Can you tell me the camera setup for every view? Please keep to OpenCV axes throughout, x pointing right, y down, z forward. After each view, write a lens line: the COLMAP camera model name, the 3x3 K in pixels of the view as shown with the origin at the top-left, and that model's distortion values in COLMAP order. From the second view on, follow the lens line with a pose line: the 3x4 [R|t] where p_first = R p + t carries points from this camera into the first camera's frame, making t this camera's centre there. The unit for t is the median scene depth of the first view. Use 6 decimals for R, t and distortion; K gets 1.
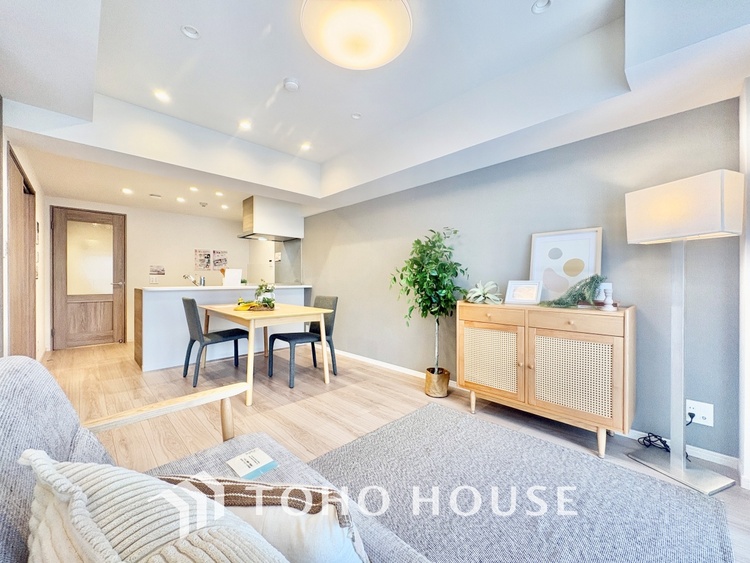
lens RADIAL K [[298.5, 0, 375.0], [0, 298.5, 281.5], [0, 0, 1]] dist [-0.001051, 0.000310]
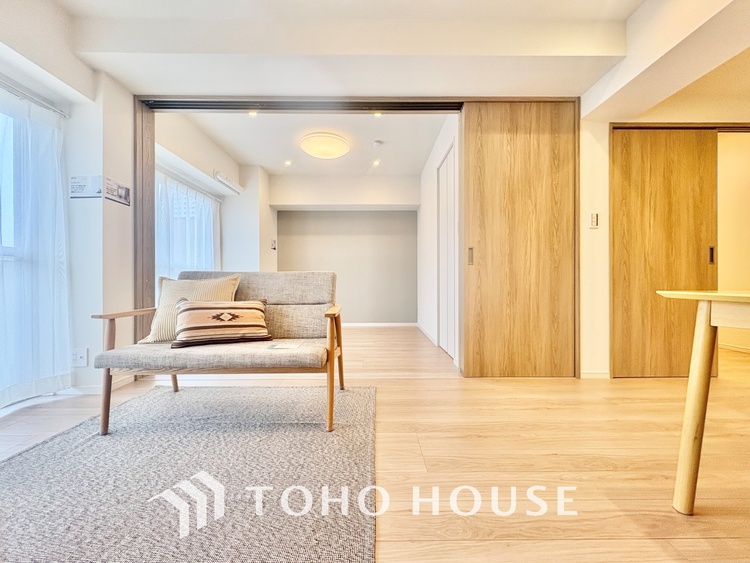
lens RADIAL K [[298.5, 0, 375.0], [0, 298.5, 281.5], [0, 0, 1]] dist [-0.001051, 0.000310]
pose [[-0.694667, 0.001920, -0.719329, 0.136252], [-0.000690, 0.999994, 0.003335, 0.088507], [0.719331, 0.002813, -0.694662, 0.845012]]
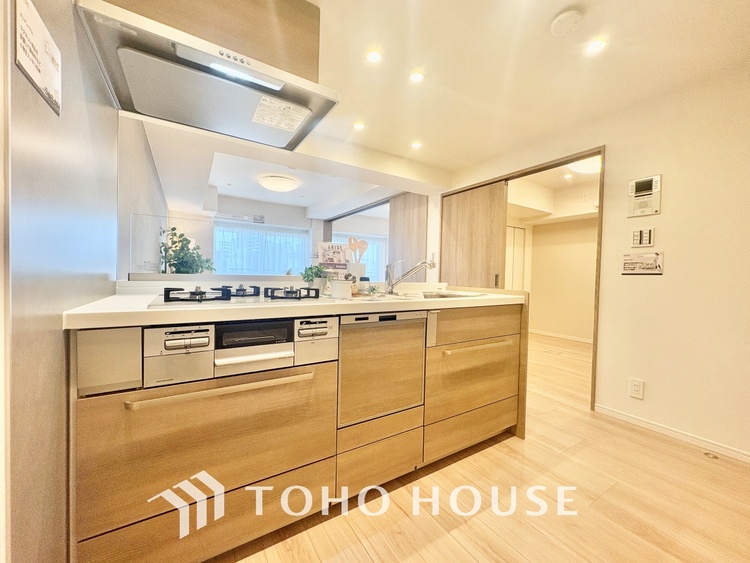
lens RADIAL K [[298.5, 0, 375.0], [0, 298.5, 281.5], [0, 0, 1]] dist [-0.001051, 0.000310]
pose [[-0.977134, -0.027406, 0.210852, -0.912801], [-0.022130, 0.999381, 0.027341, 0.001693], [-0.211471, 0.022050, -0.977136, 2.073239]]
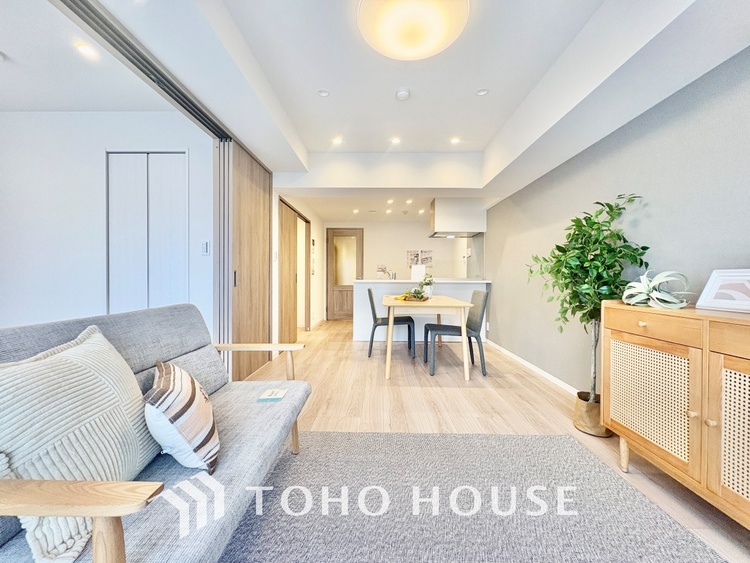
lens RADIAL K [[298.5, 0, 375.0], [0, 298.5, 281.5], [0, 0, 1]] dist [-0.001051, 0.000310]
pose [[0.703769, 0.012961, -0.710310, 0.325732], [-0.008623, 0.999916, 0.009703, 0.015736], [0.710376, -0.000704, 0.703822, 0.114483]]
